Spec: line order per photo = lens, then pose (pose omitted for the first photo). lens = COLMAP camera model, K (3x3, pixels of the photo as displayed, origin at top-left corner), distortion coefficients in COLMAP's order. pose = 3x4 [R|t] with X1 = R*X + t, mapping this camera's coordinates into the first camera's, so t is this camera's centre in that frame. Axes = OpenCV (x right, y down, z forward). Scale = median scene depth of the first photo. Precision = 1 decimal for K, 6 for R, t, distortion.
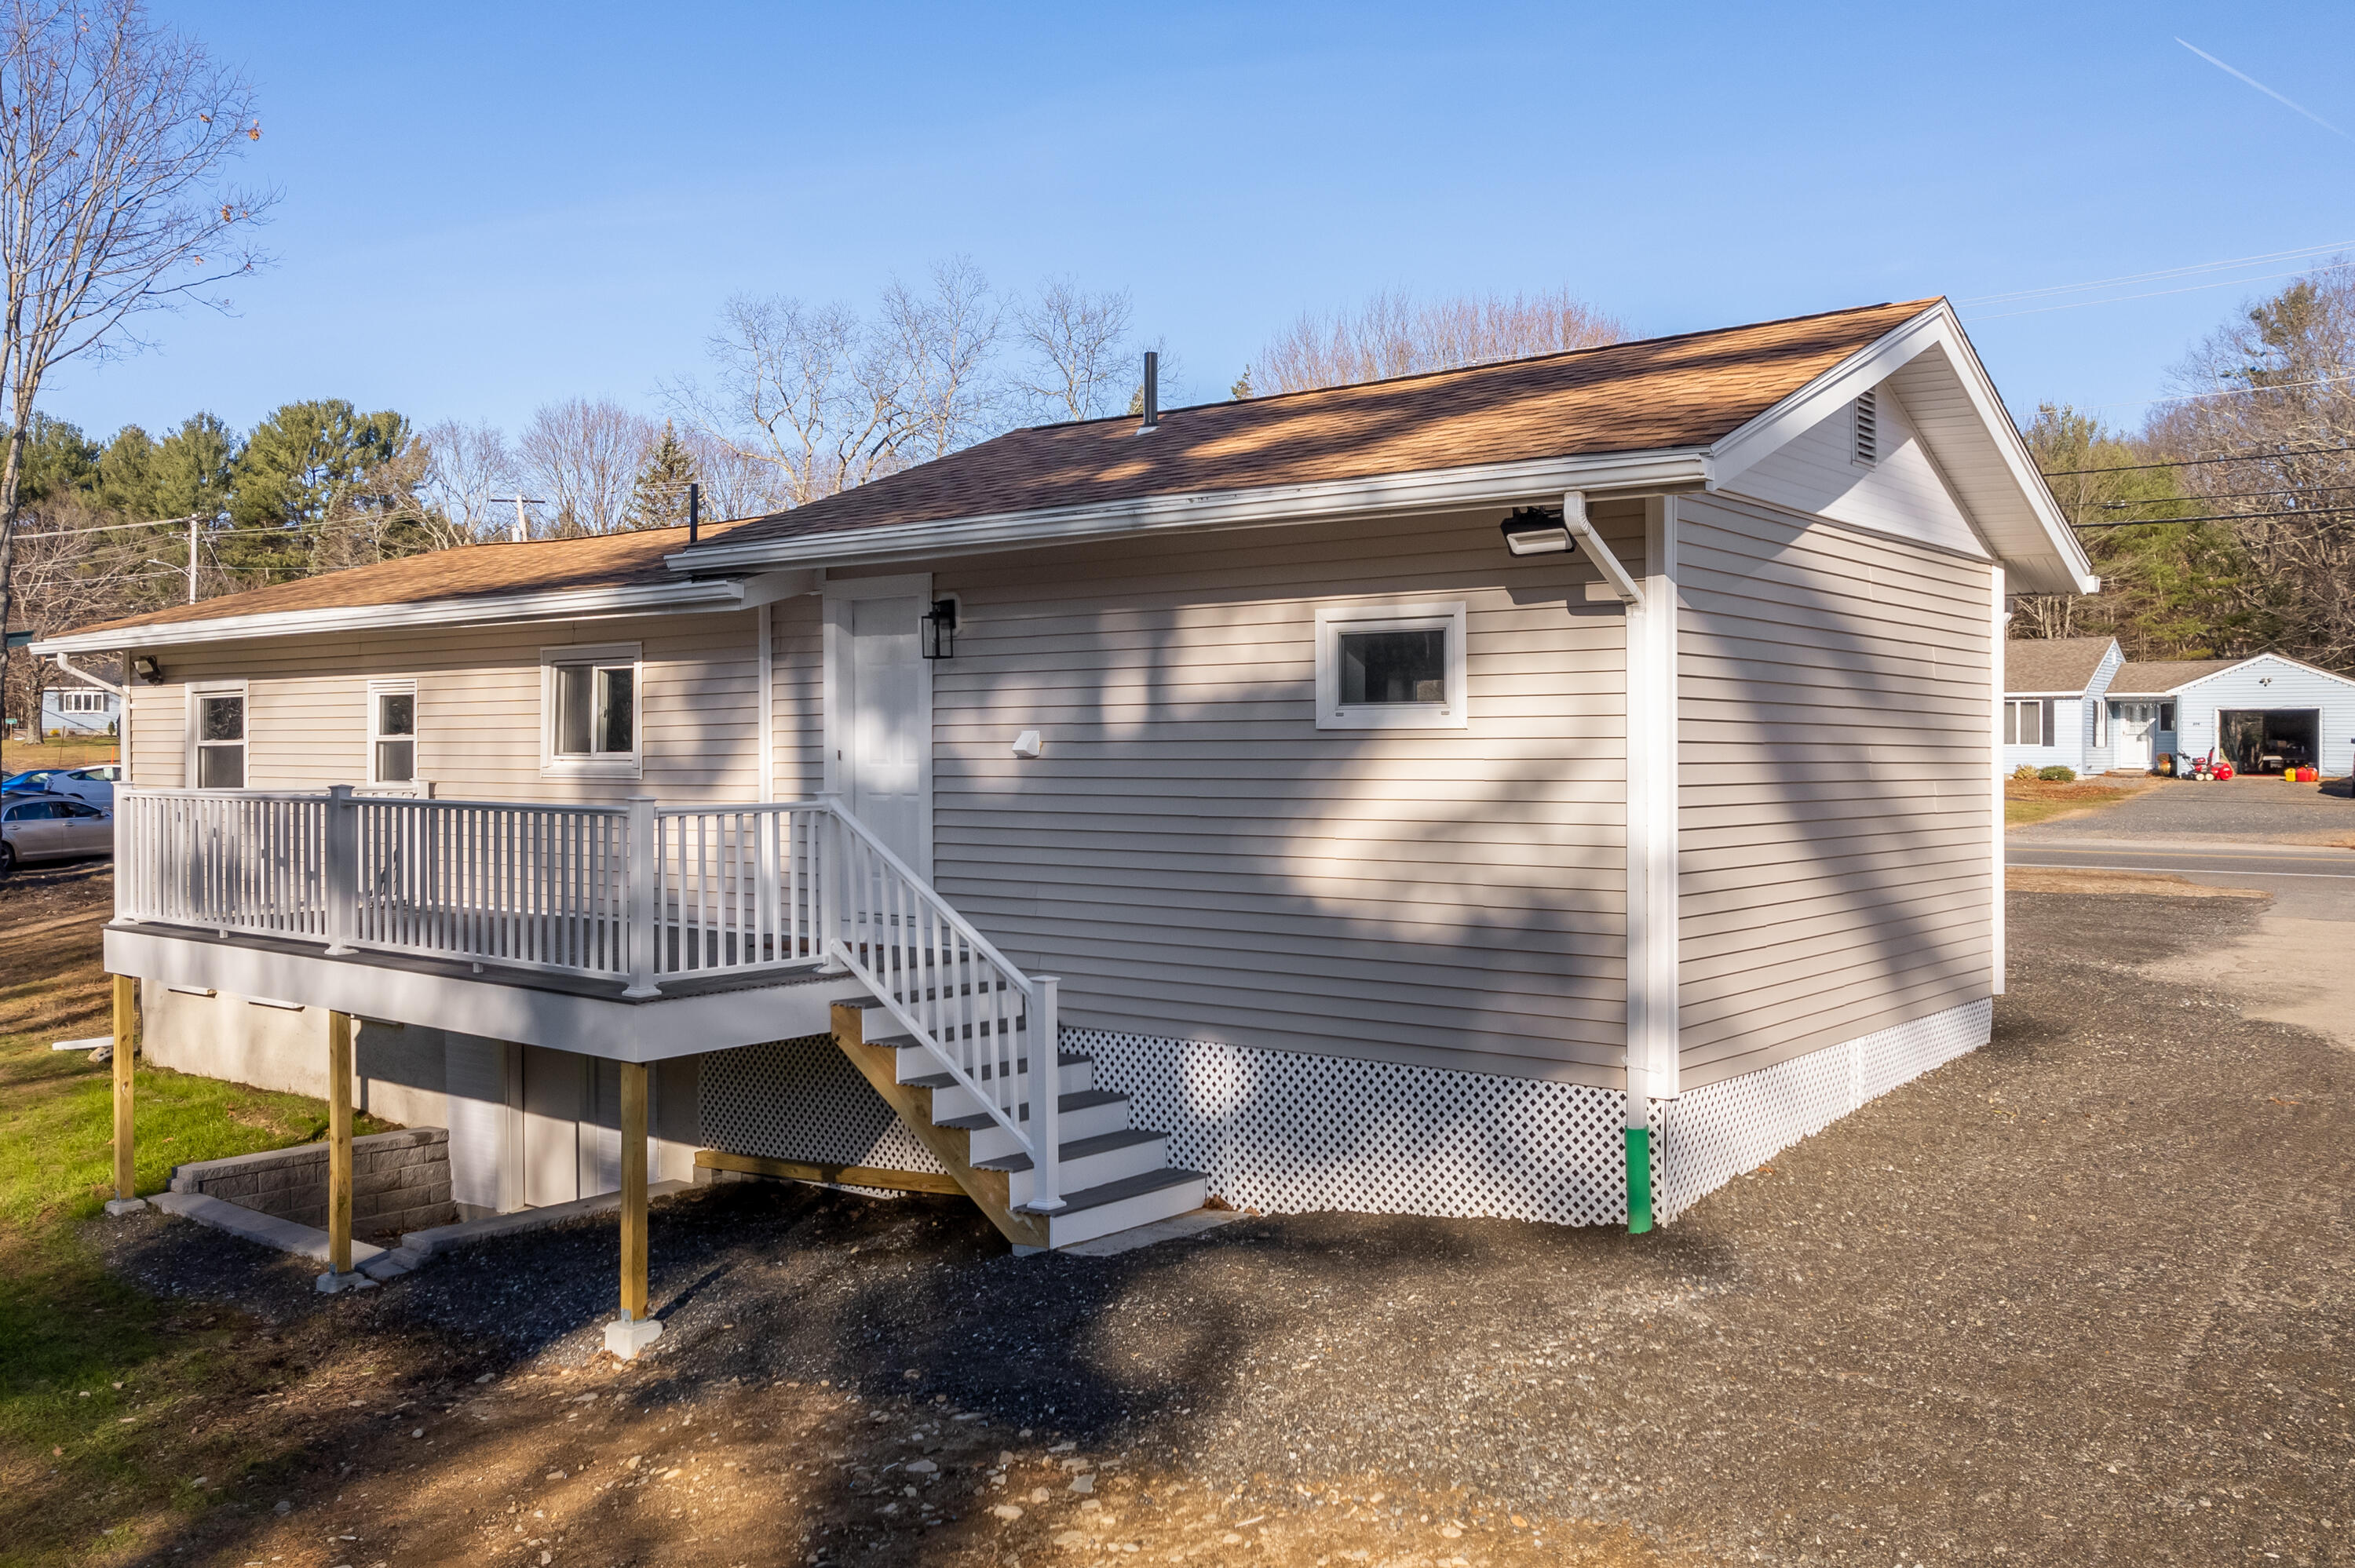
lens RADIAL K [[1958.9, 0, 1177.5], [0, 1958.9, 784.0], [0, 0, 1]] dist [-0.001524, 0.002002]
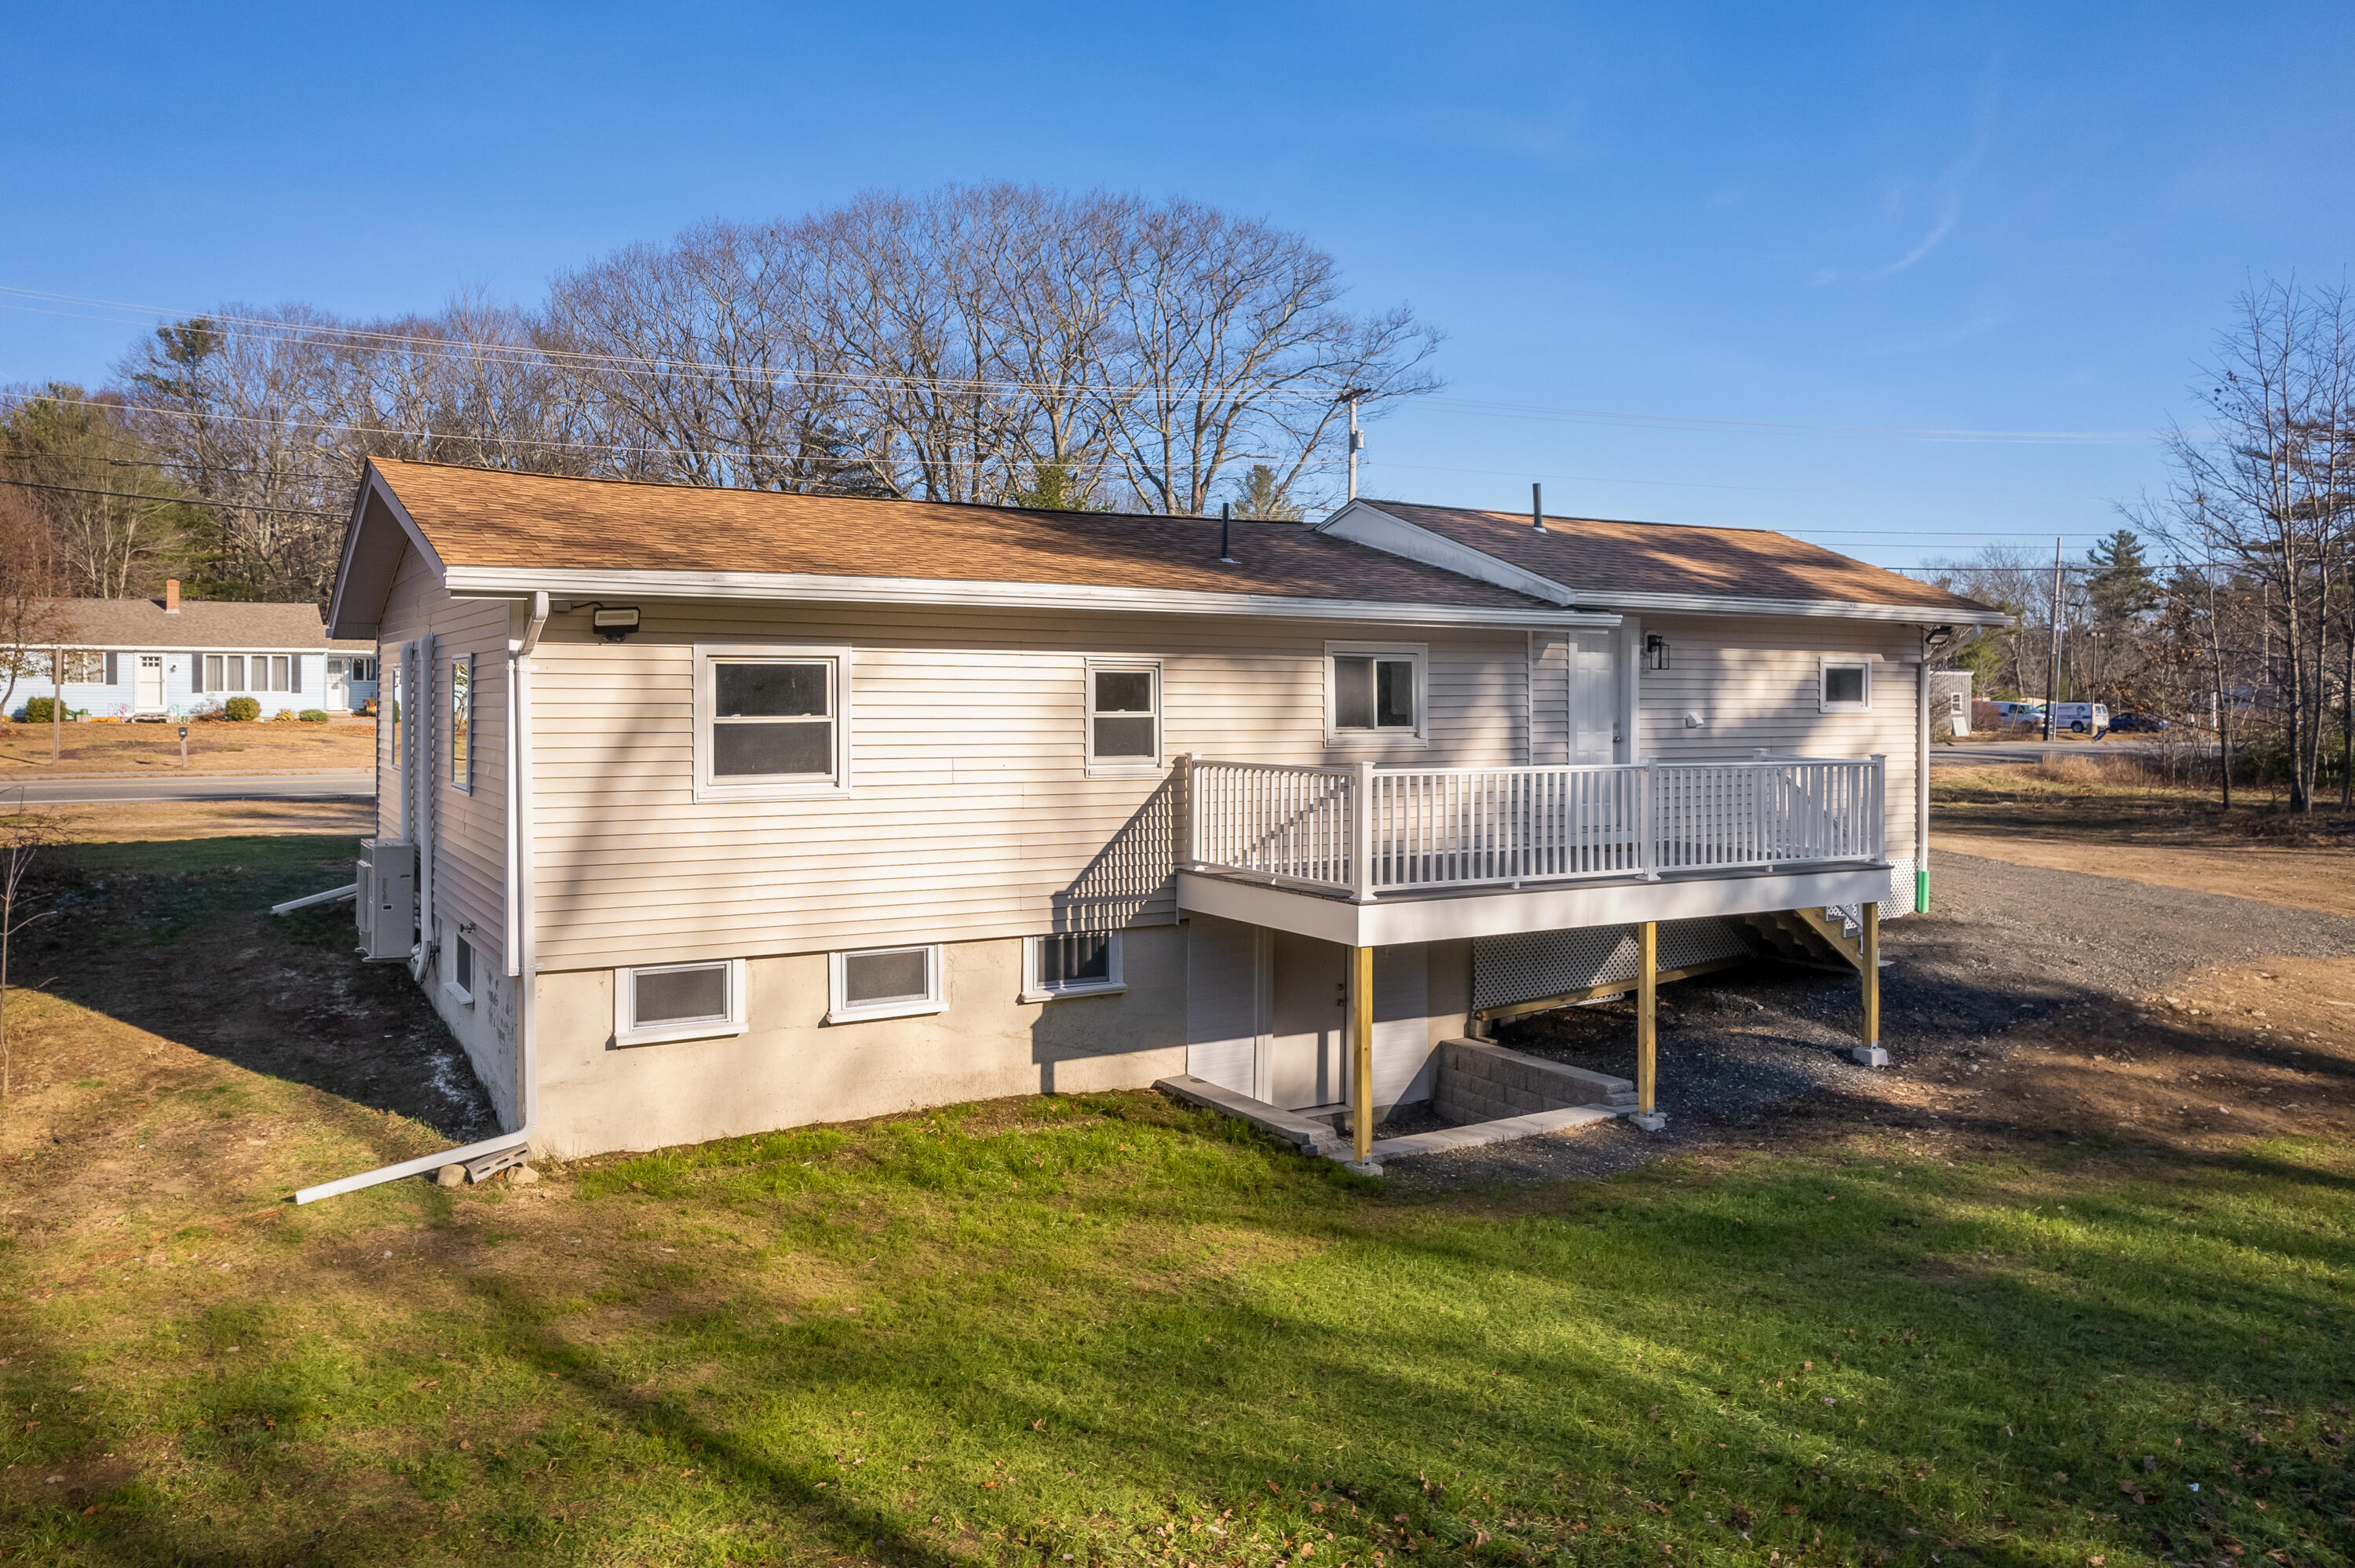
lens RADIAL K [[1566.1, 0, 1176.1], [0, 1566.1, 707.1], [0, 0, 1]] dist [-0.010628, -0.001721]
pose [[0.370143, -0.003952, 0.928966, -1.154287], [0.009930, 0.999951, 0.000297, -0.027196], [-0.928922, 0.009115, 0.370164, 0.670047]]
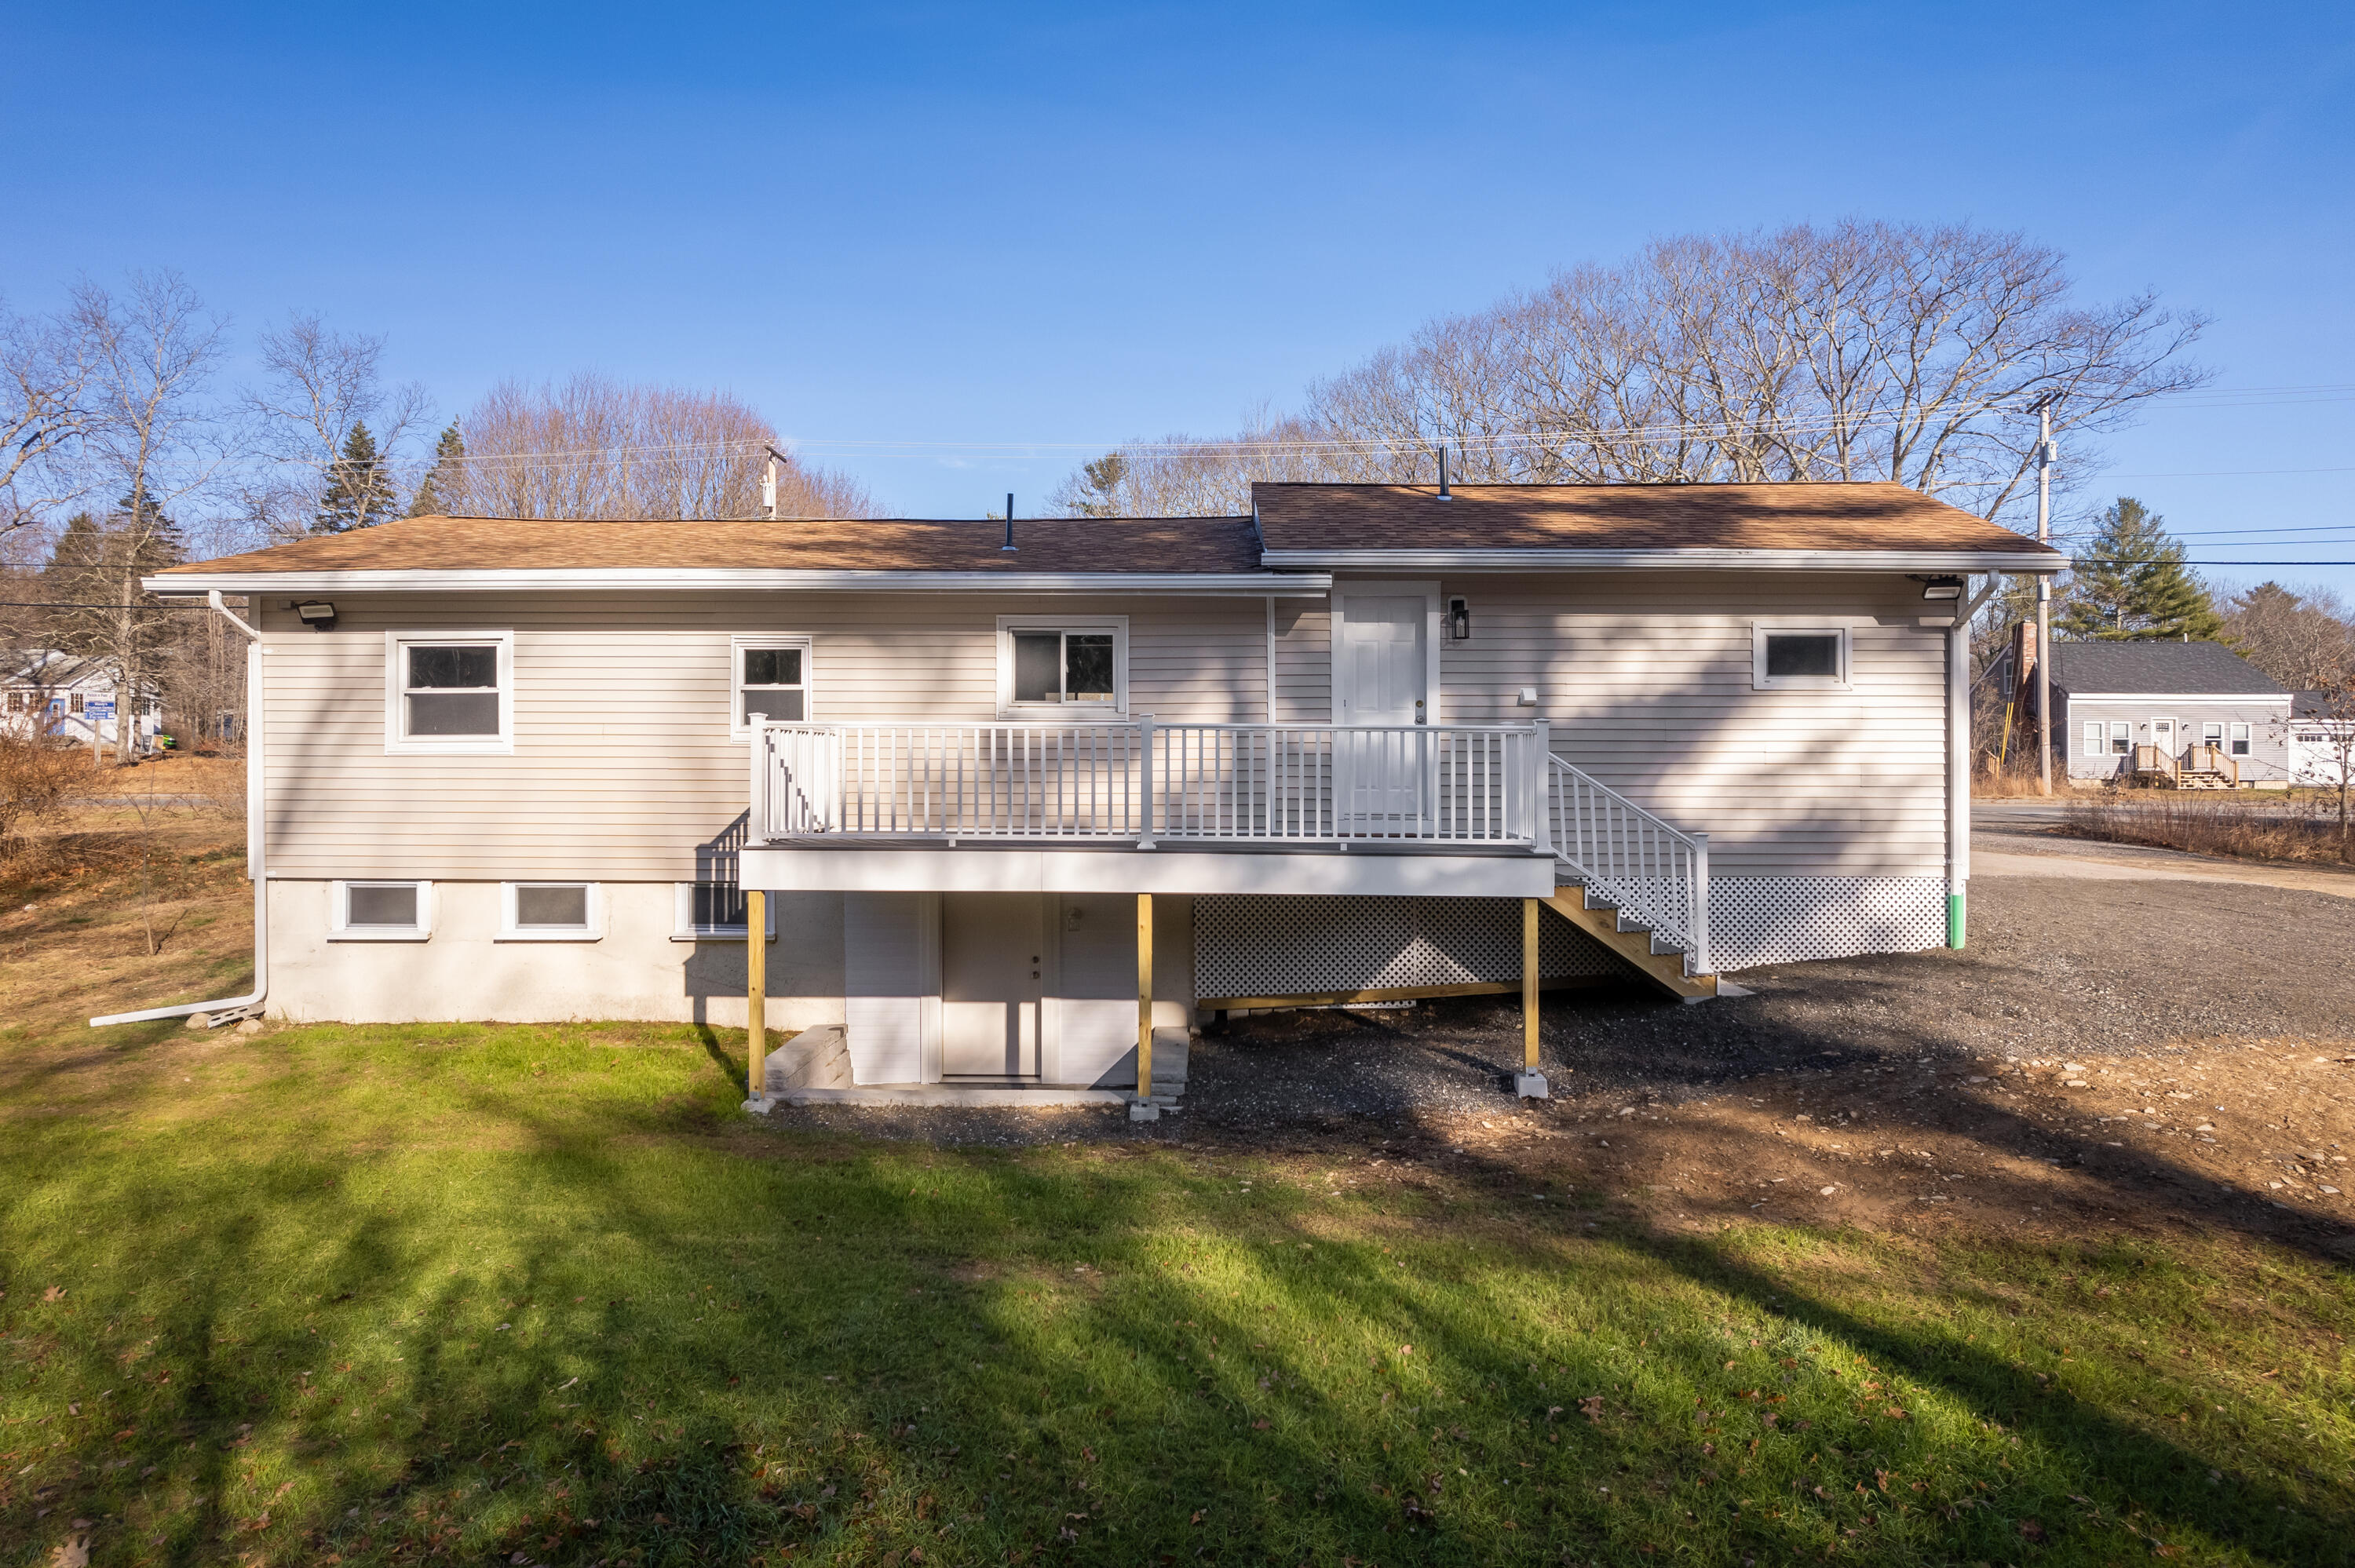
lens RADIAL K [[1465.7, 0, 1179.0], [0, 1465.7, 748.6], [0, 0, 1]] dist [-0.042400, 0.062658]
pose [[0.786557, 0.004077, 0.617505, -0.736950], [0.007795, 0.999833, -0.016531, 0.027687], [-0.617469, 0.017816, 0.786394, 0.191223]]
